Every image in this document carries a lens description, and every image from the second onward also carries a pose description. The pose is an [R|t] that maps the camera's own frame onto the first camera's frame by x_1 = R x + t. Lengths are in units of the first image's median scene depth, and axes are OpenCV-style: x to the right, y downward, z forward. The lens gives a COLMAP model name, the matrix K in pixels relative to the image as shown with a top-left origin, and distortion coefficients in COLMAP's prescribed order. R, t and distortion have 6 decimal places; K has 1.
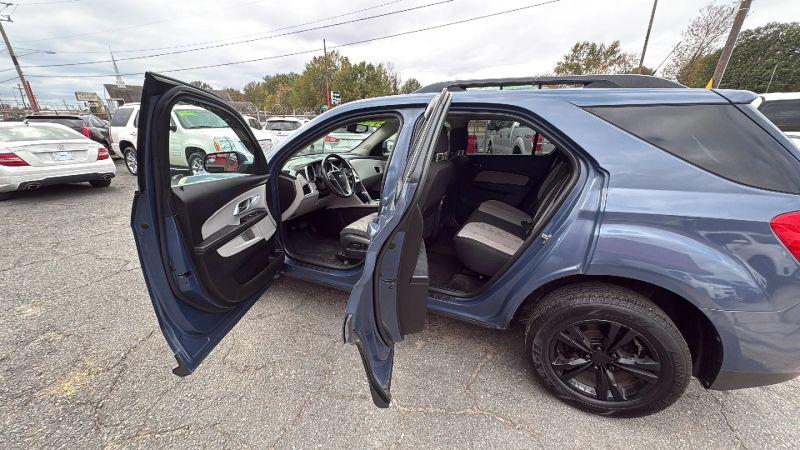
lens RADIAL K [[306.0, 0, 400.6], [0, 306.0, 222.6], [0, 0, 1]] dist [0.000575, 0.000110]
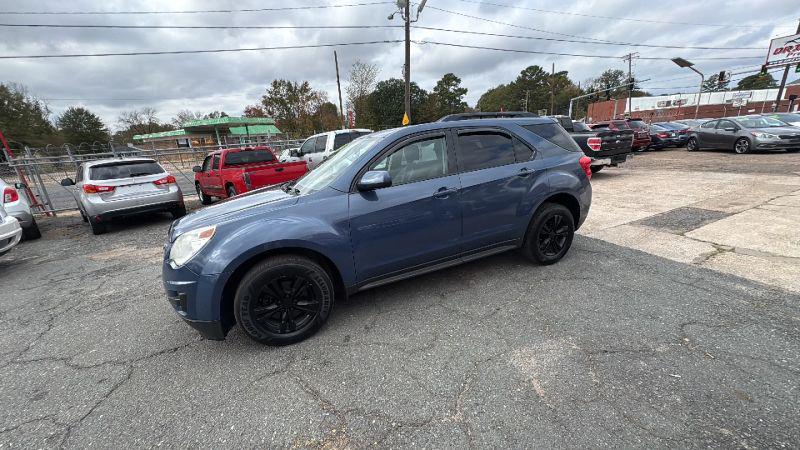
lens RADIAL K [[306.0, 0, 400.5], [0, 306.0, 221.9], [0, 0, 1]] dist [0.000575, 0.000110]
pose [[0.658128, -0.245059, 0.711909, -0.097667], [0.308275, 0.950363, 0.042155, -0.005389], [-0.686902, 0.191720, 0.701006, 0.012494]]
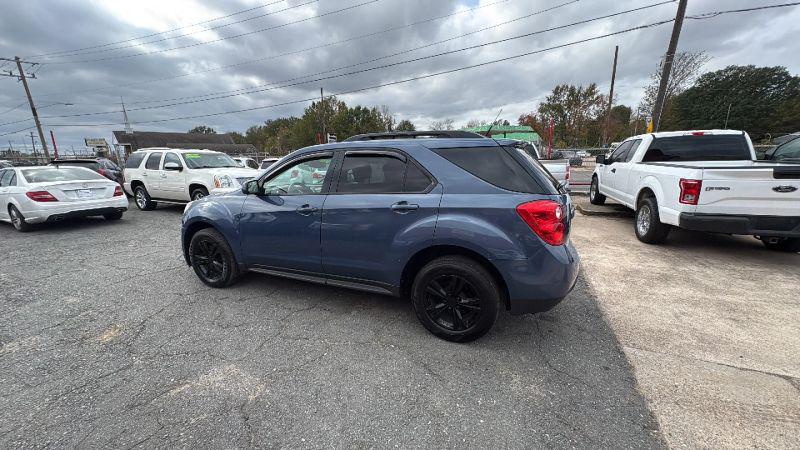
lens RADIAL K [[306.0, 0, 402.1], [0, 306.0, 223.0], [0, 0, 1]] dist [0.000575, 0.000110]
pose [[0.999747, -0.020724, 0.008714, 0.022155], [0.021583, 0.993249, -0.113975, 0.012121], [-0.006293, 0.114135, 0.993445, -0.035089]]
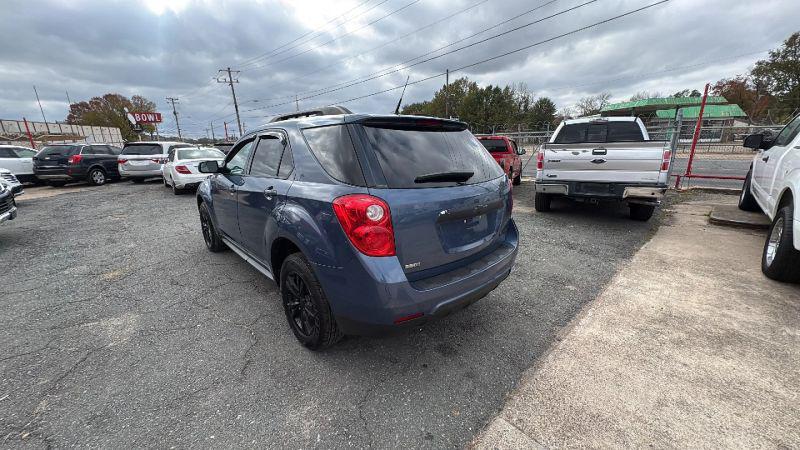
lens RADIAL K [[306.0, 0, 403.8], [0, 306.0, 224.9], [0, 0, 1]] dist [0.000575, 0.000110]
pose [[0.917088, 0.084209, -0.389691, 0.092930], [-0.107867, 0.993393, -0.039185, 0.005046], [0.383816, 0.077971, 0.920112, -0.008300]]
